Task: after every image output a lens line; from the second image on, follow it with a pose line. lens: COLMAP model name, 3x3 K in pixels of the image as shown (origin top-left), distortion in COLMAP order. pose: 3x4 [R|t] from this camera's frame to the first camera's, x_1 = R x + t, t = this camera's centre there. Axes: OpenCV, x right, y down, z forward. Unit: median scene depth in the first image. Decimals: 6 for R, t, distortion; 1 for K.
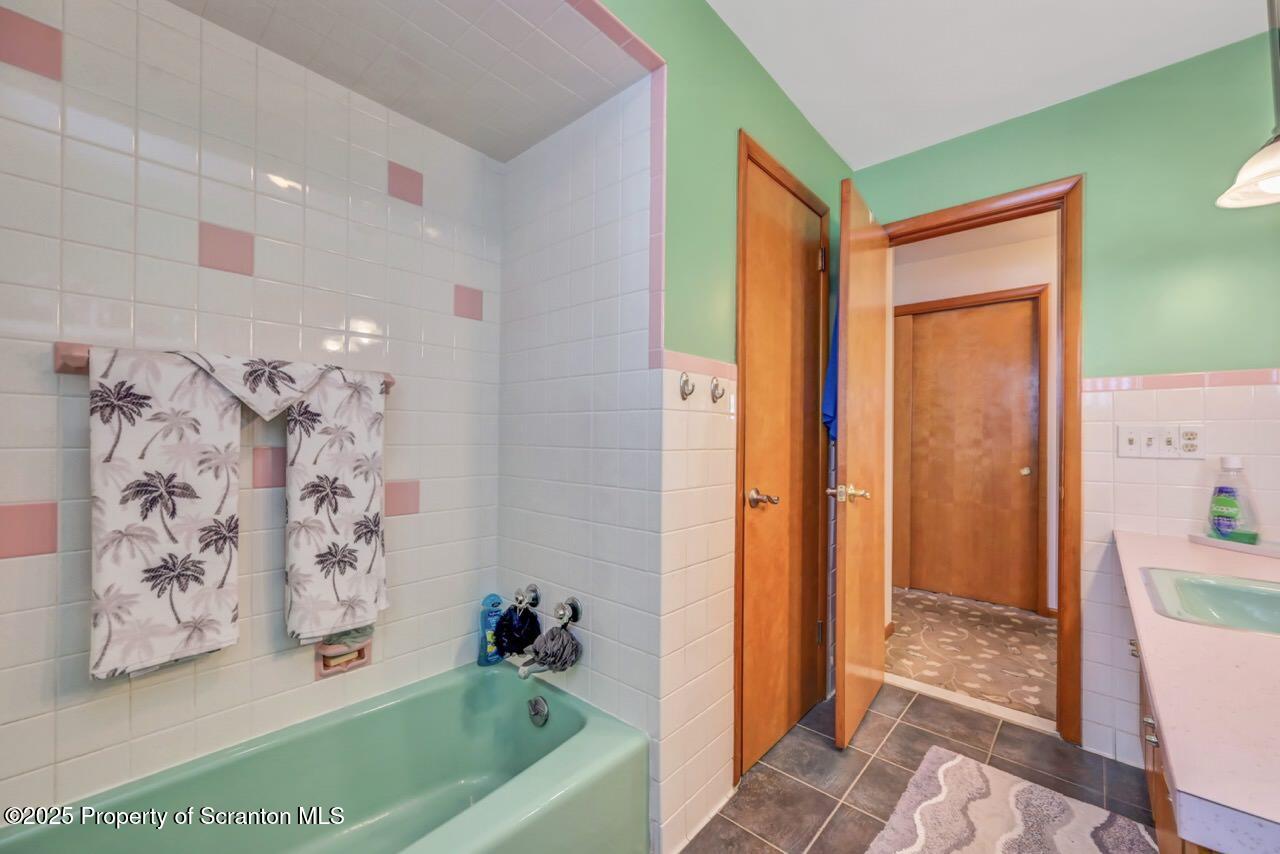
lens RADIAL K [[507.3, 0, 642.7], [0, 507.3, 429.8], [0, 0, 1]] dist [0.001021, -0.000136]
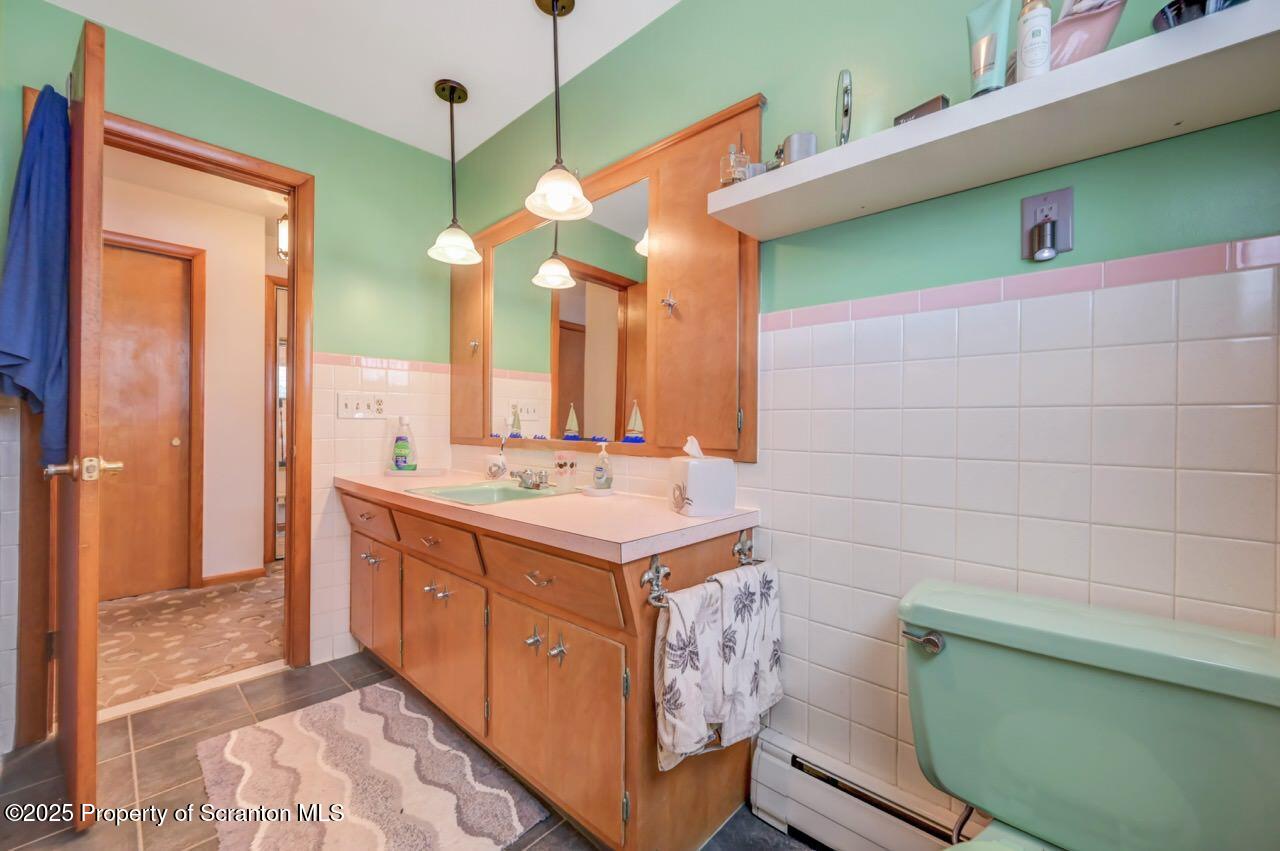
lens RADIAL K [[505.6, 0, 643.6], [0, 505.6, 422.1], [0, 0, 1]] dist [-0.000386, 0.000474]
pose [[0.018759, -0.004738, 0.999813, -0.246436], [-0.020540, 0.999776, 0.005123, 0.034712], [-0.999613, -0.020632, 0.018658, 0.184687]]
